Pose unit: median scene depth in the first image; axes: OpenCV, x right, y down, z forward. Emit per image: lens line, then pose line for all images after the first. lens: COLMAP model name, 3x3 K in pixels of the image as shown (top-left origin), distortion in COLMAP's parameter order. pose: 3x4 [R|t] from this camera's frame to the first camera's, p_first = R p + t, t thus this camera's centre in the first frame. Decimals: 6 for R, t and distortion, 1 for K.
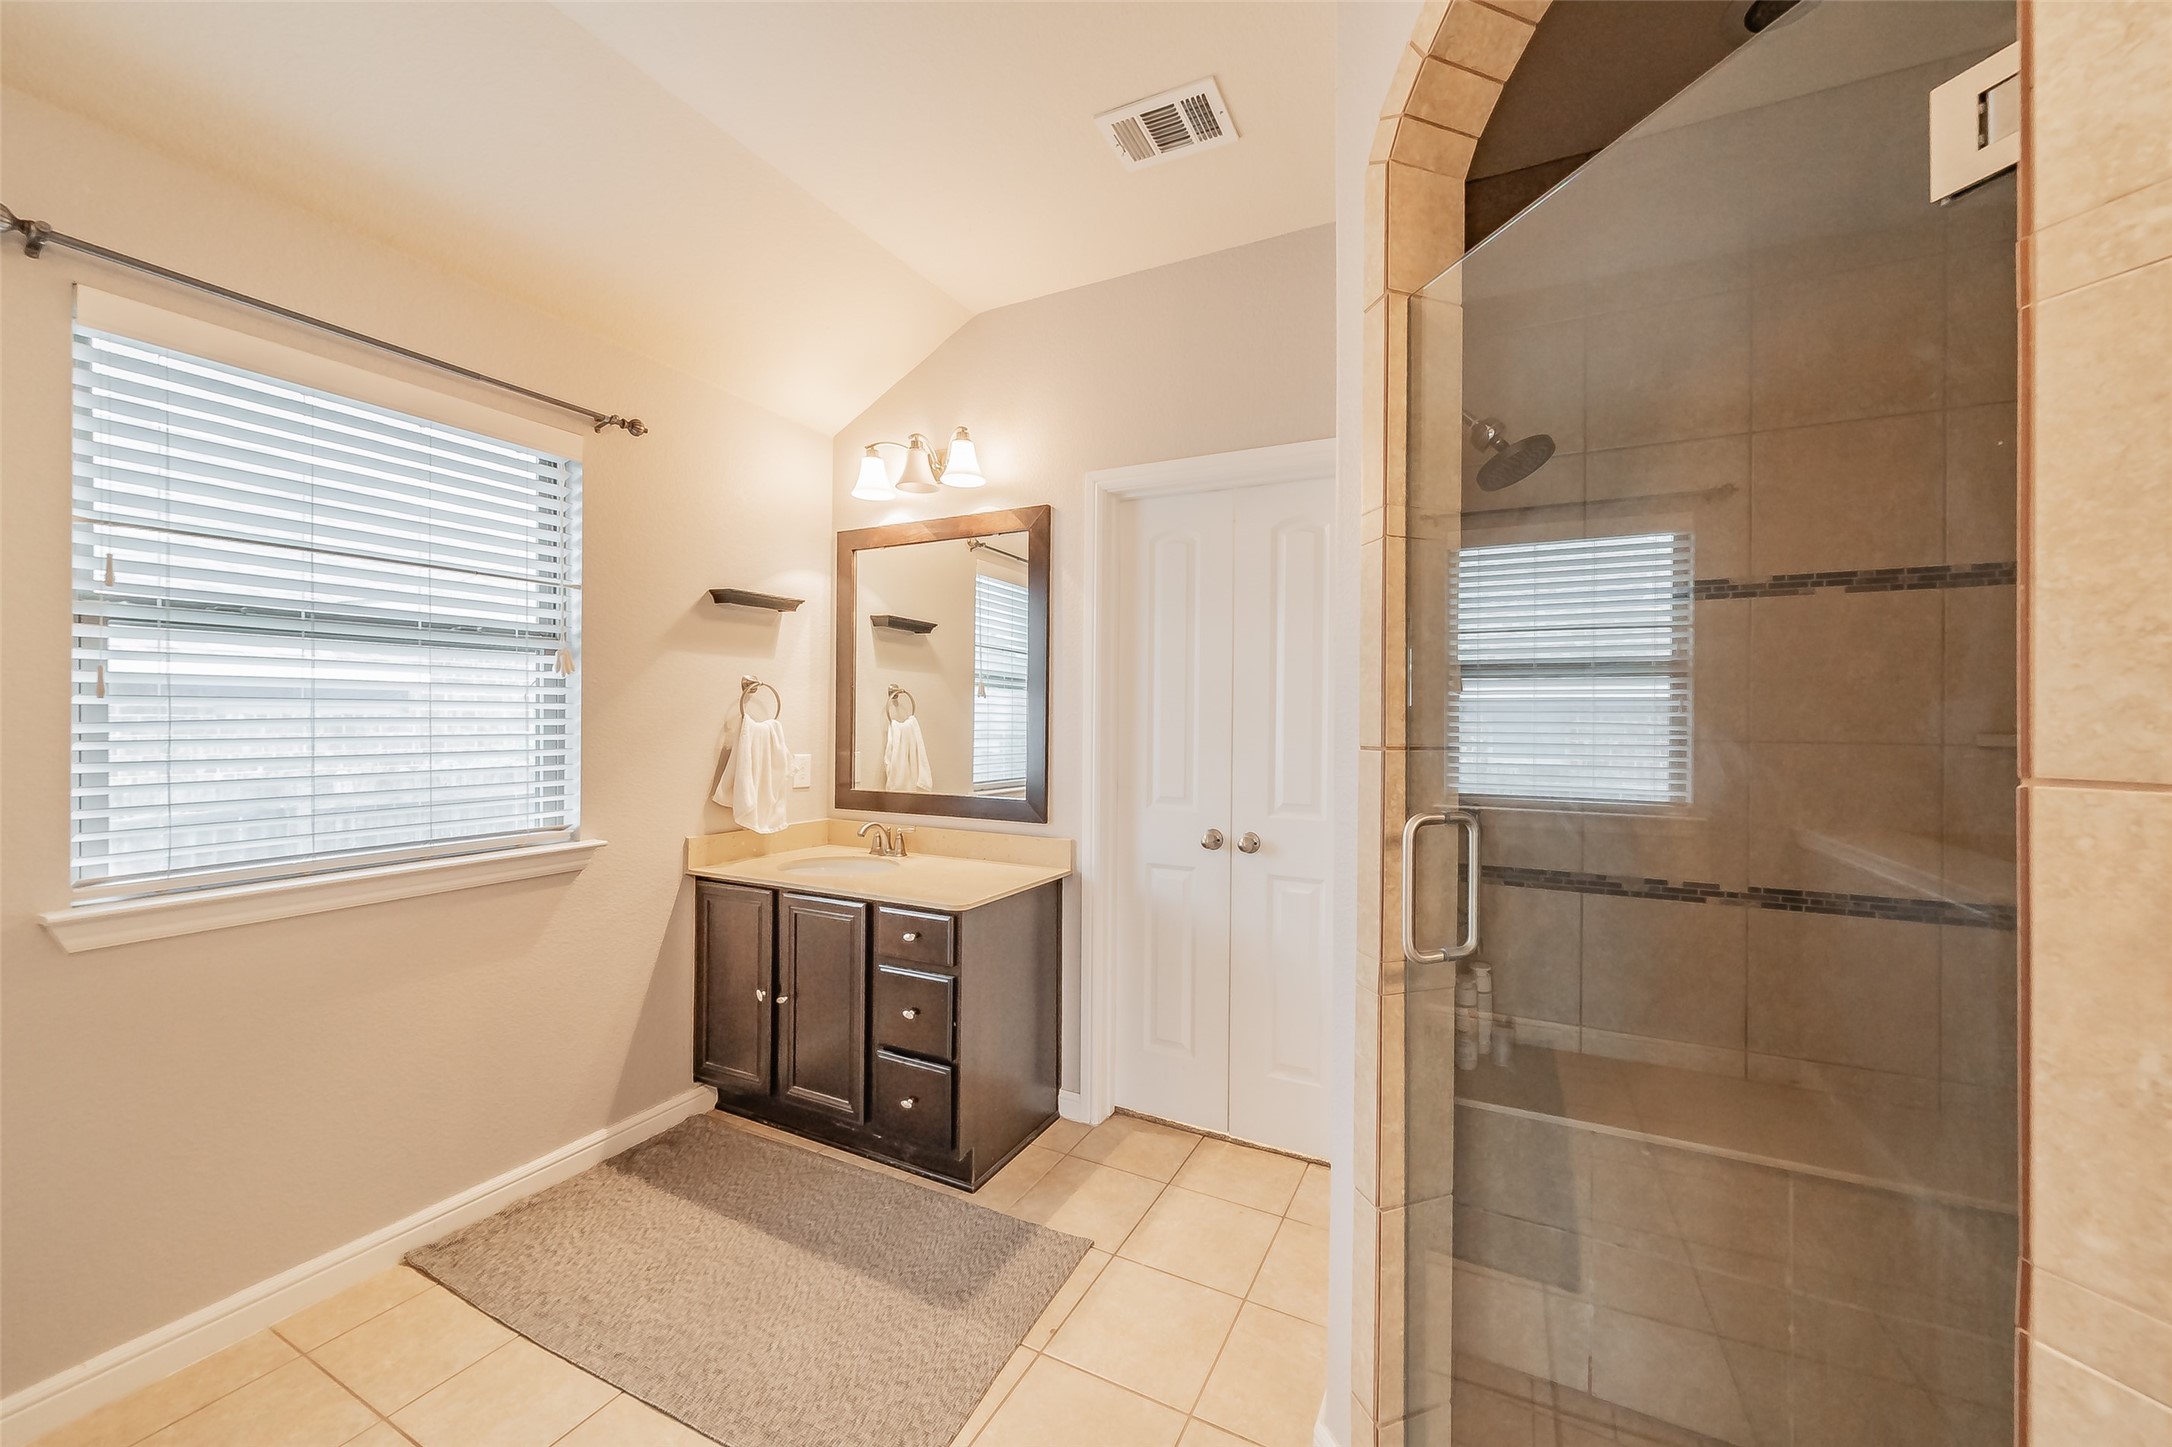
lens RADIAL K [[816.9, 0, 1109.4], [0, 816.9, 716.7], [0, 0, 1]] dist [-0.002521, -0.000275]
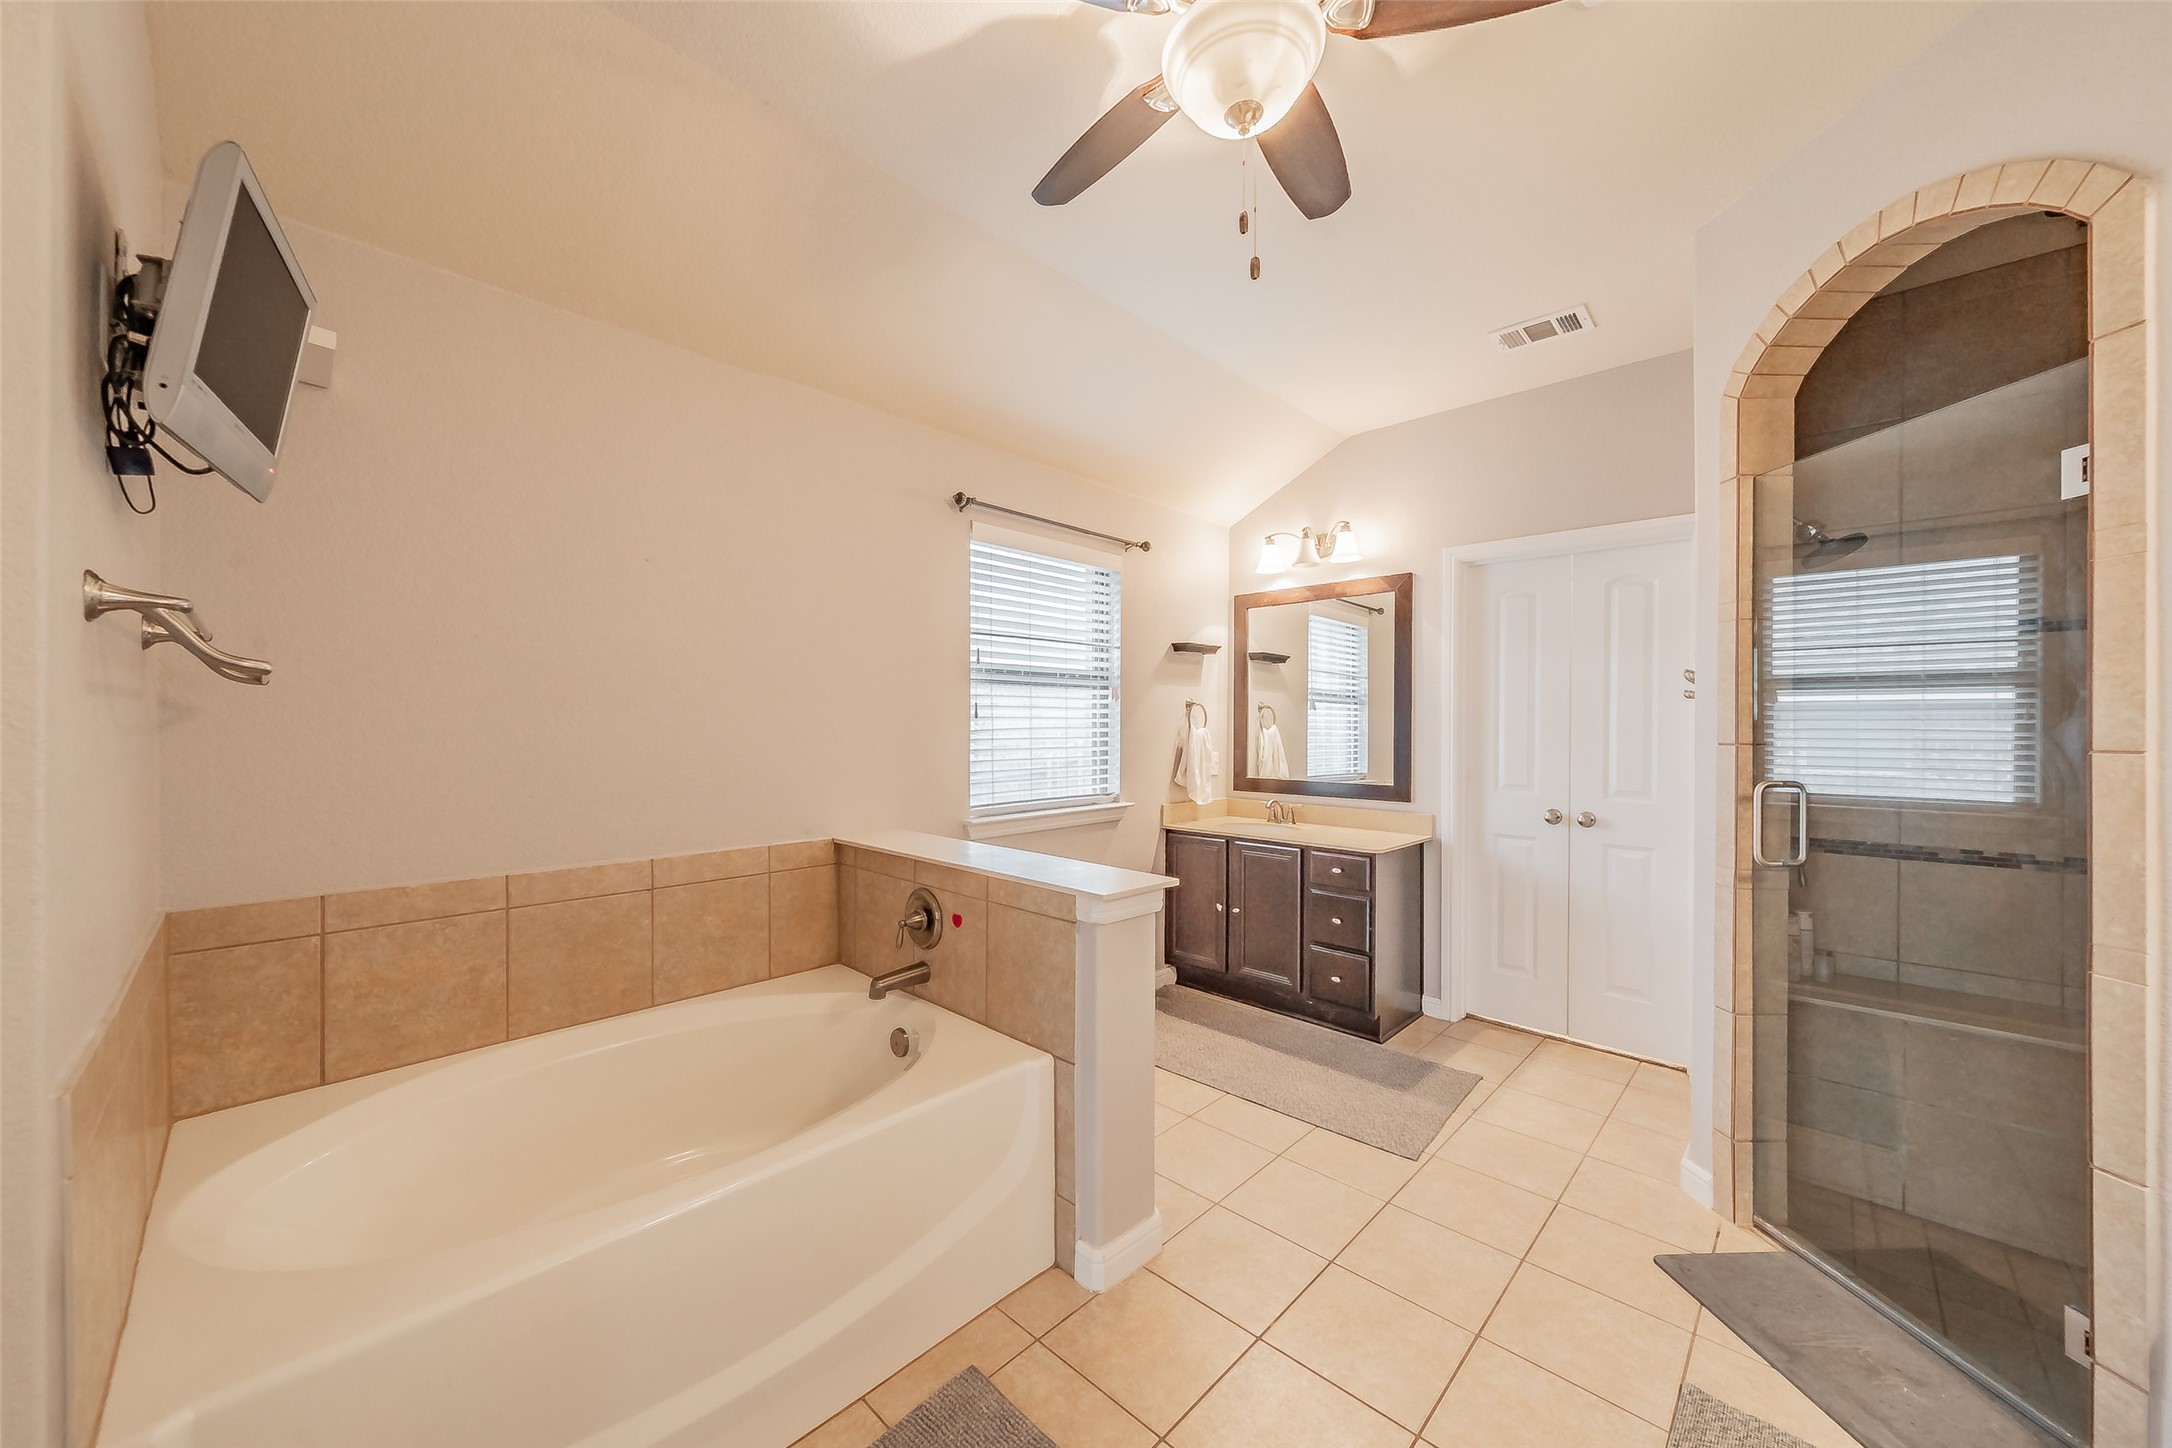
lens RADIAL K [[769.9, 0, 1076.9], [0, 769.9, 725.2], [0, 0, 1]] dist [-0.001137, -0.000071]
pose [[0.949581, -0.003249, -0.313506, -0.229411], [0.003294, 0.999995, -0.000388, -0.002379], [0.313506, -0.000664, 0.949586, -0.467356]]
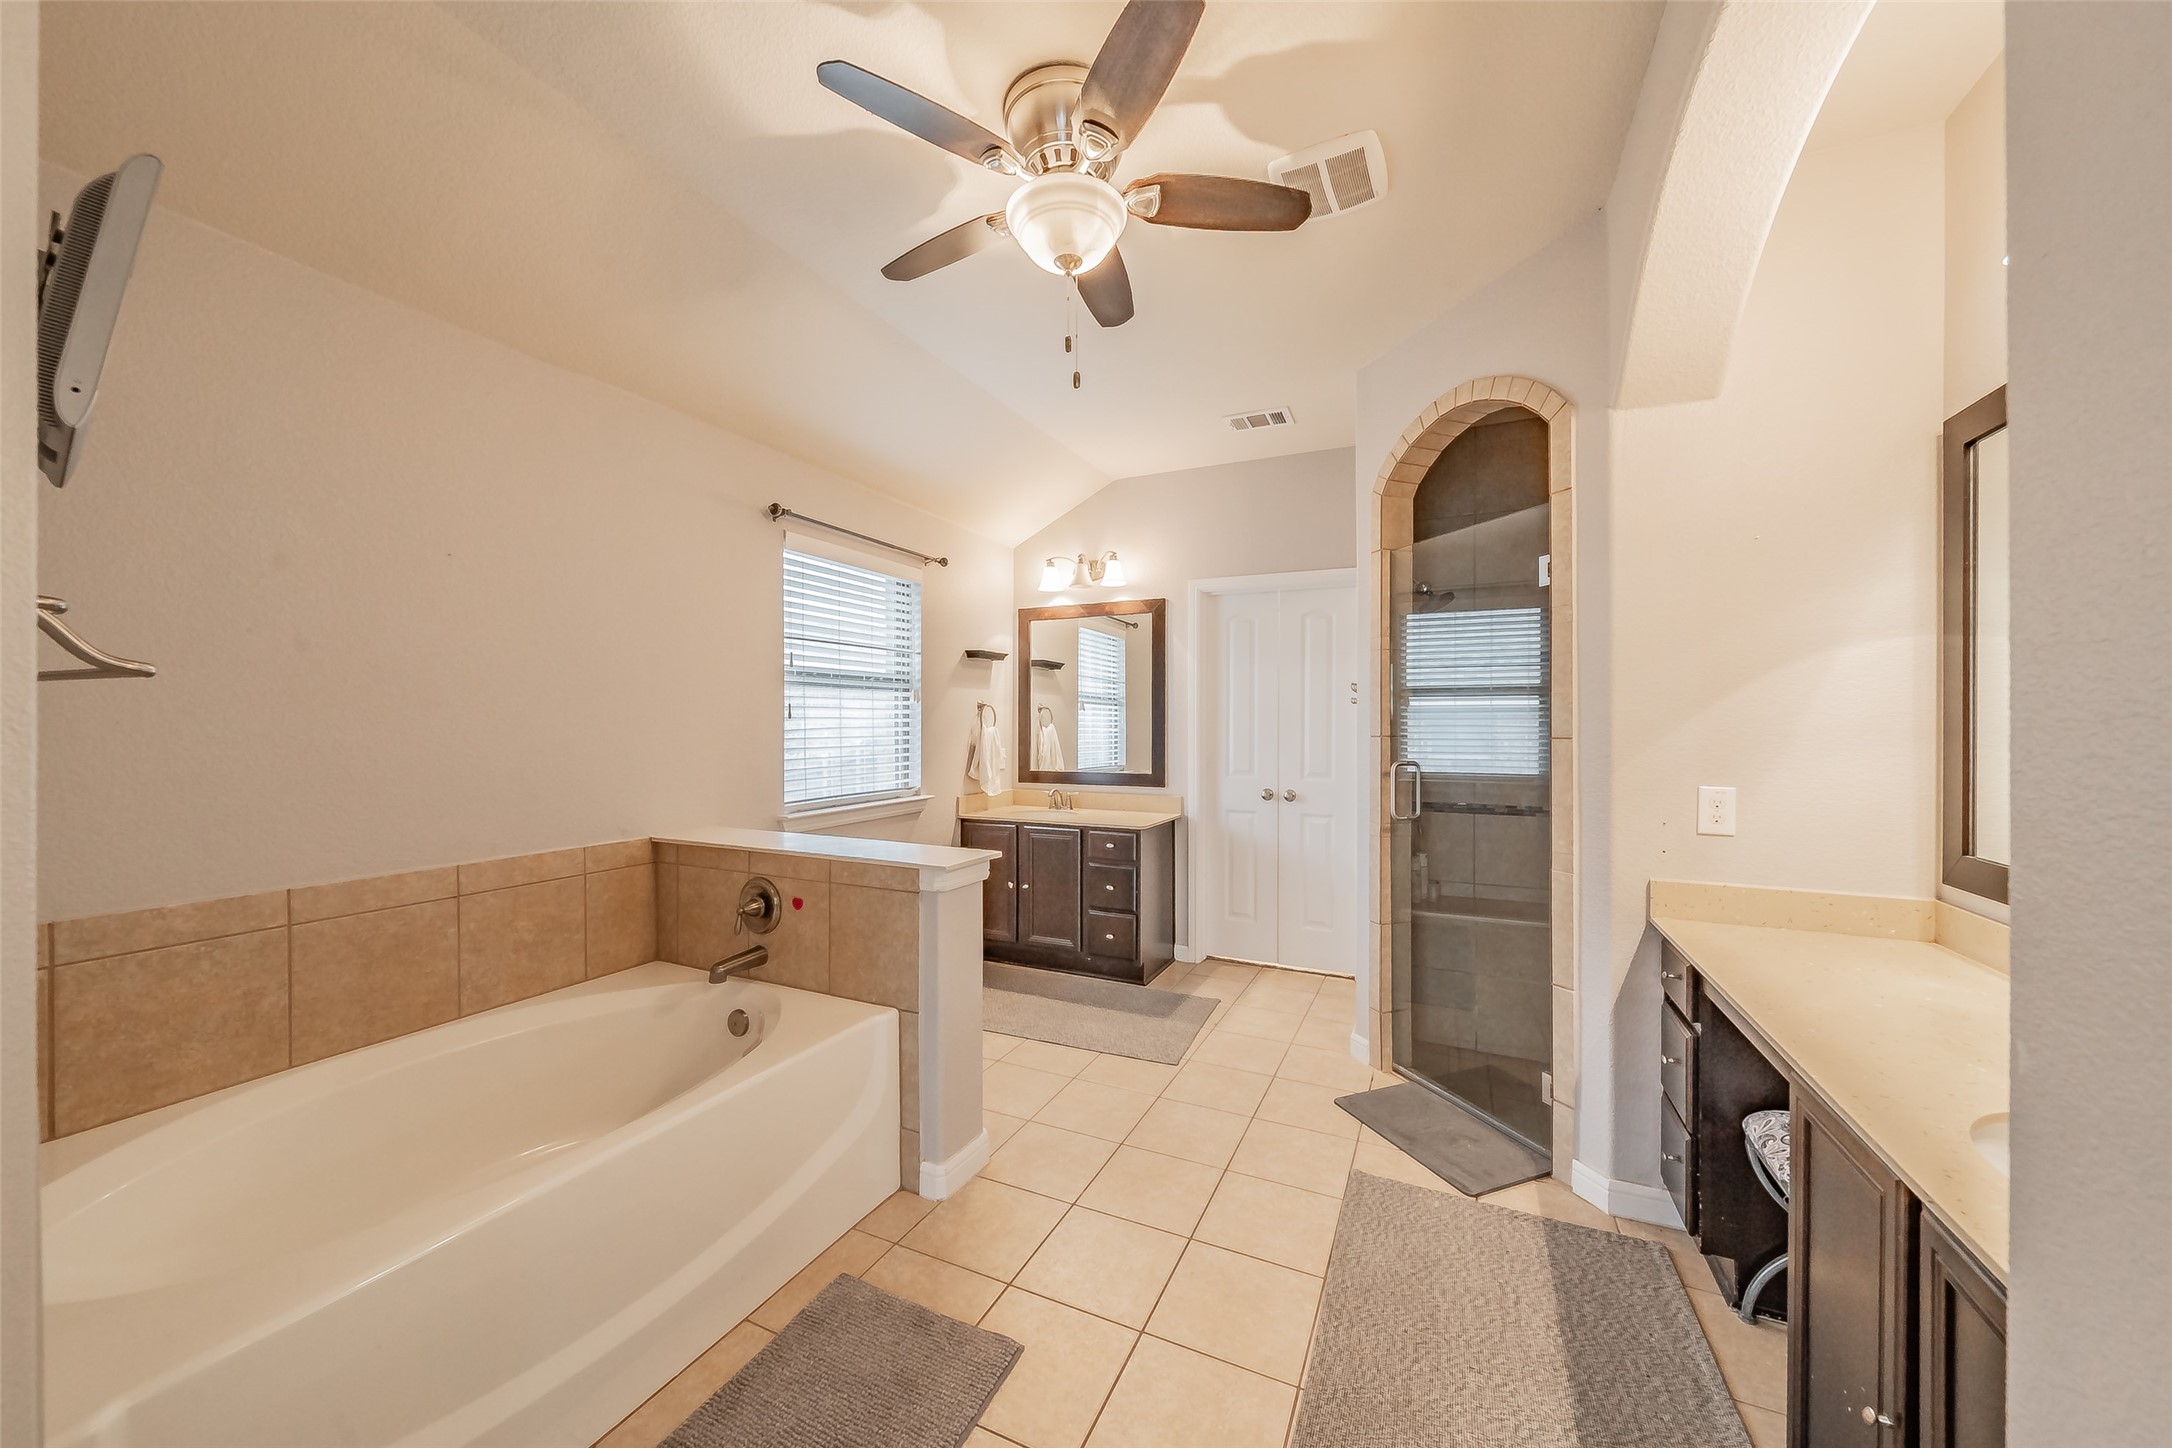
lens RADIAL K [[744.1, 0, 1089.9], [0, 744.1, 722.4], [0, 0, 1]] dist [-0.000276, -0.000054]
pose [[0.999949, -0.006852, 0.007364, -0.270796], [0.006860, 0.999976, -0.000984, -0.003133], [-0.007357, 0.001035, 0.999972, -0.597104]]
